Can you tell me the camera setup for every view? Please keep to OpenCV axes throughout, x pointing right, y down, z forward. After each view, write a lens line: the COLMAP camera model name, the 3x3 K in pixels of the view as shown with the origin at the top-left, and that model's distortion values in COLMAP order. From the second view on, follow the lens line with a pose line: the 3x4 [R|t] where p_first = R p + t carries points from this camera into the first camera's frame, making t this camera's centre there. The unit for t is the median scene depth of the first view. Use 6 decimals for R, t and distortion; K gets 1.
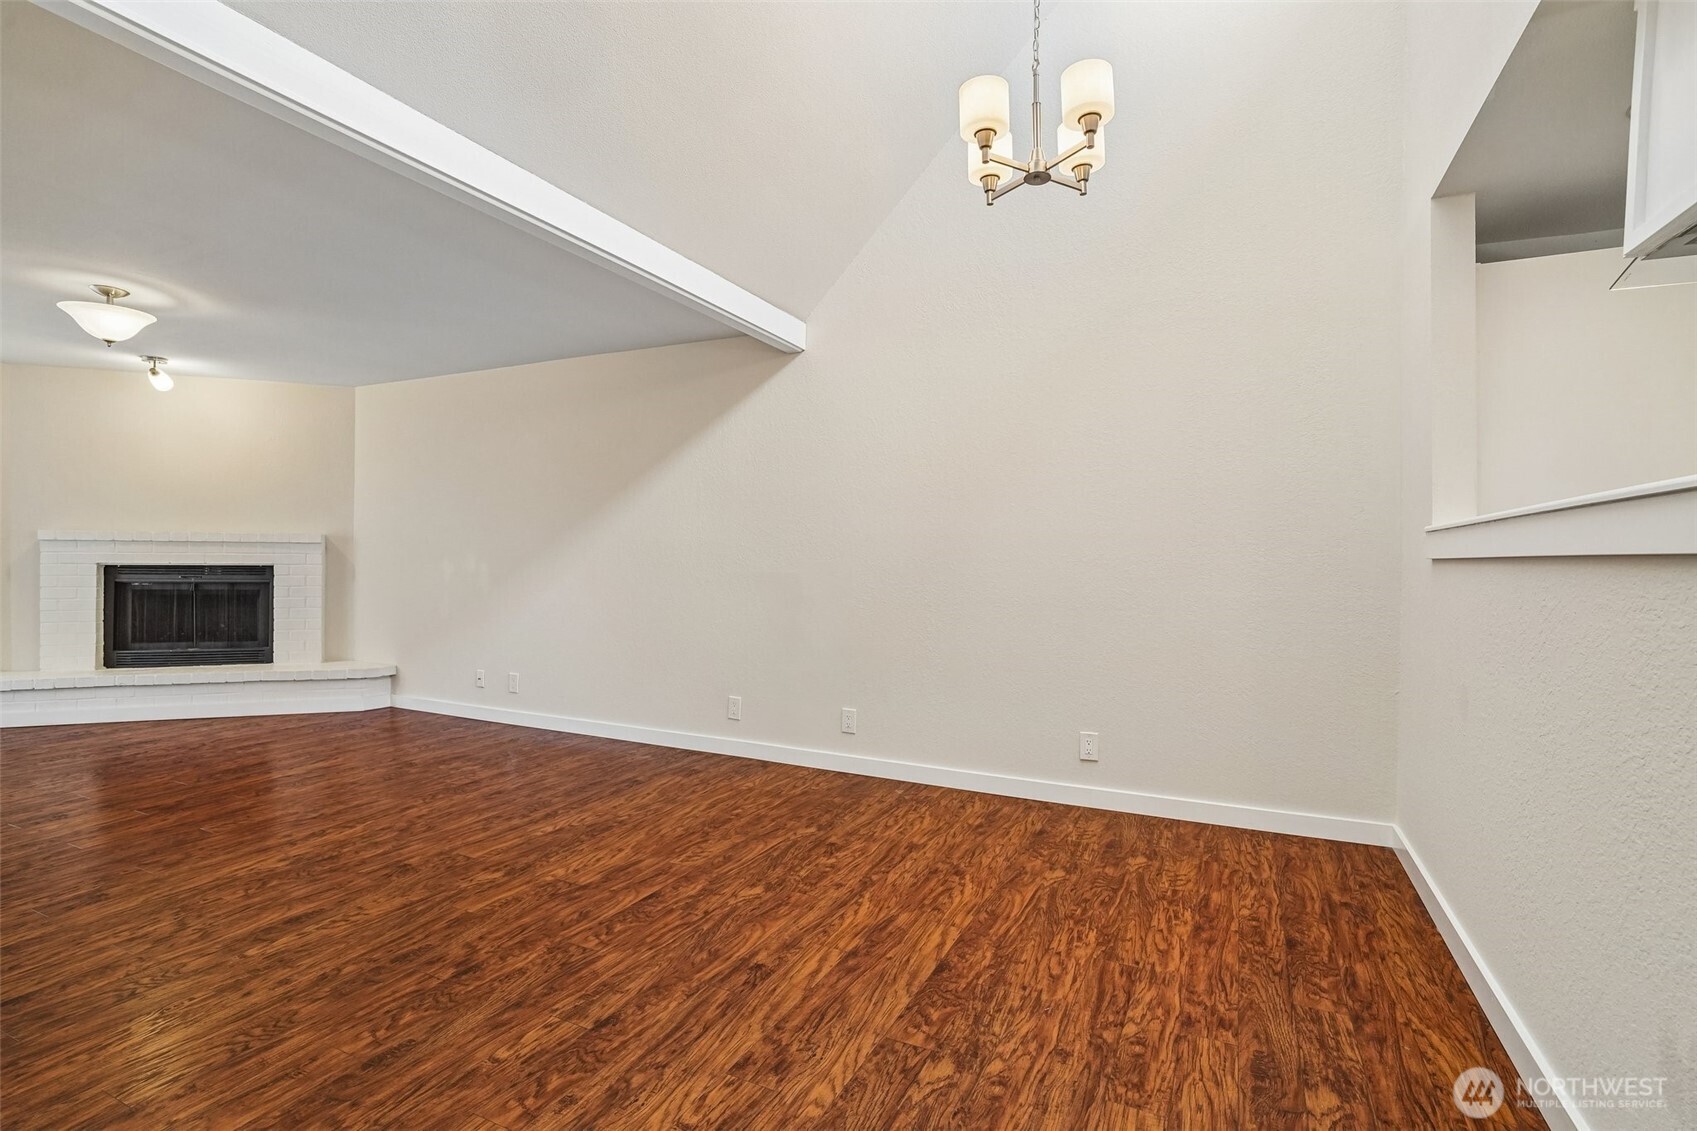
lens RADIAL K [[802.0, 0, 857.0], [0, 802.0, 559.8], [0, 0, 1]] dist [-0.017925, 0.010438]
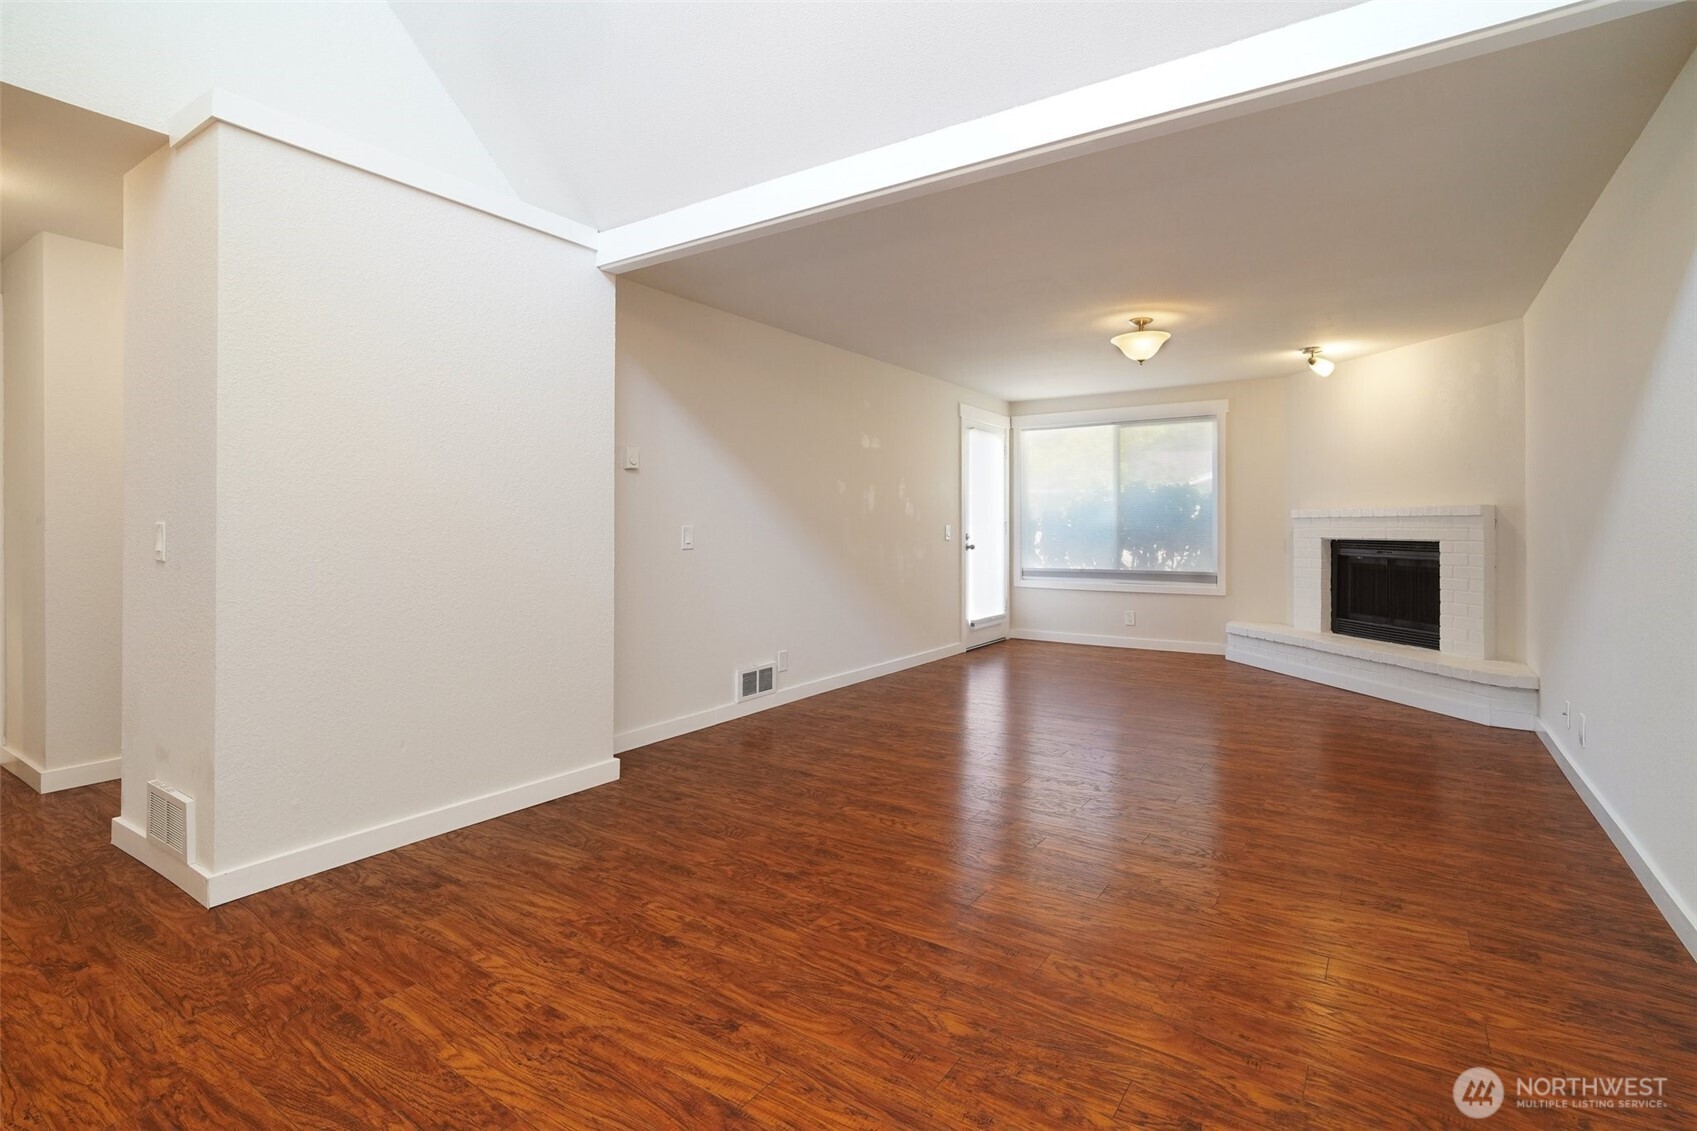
lens RADIAL K [[802.0, 0, 842.4], [0, 802.0, 539.9], [0, 0, 1]] dist [-0.017925, 0.010438]
pose [[-0.143574, 0.008402, -0.989604, 0.413483], [-0.005403, 0.999942, 0.009273, 0.000664], [0.989625, 0.006678, -0.143520, 0.759617]]
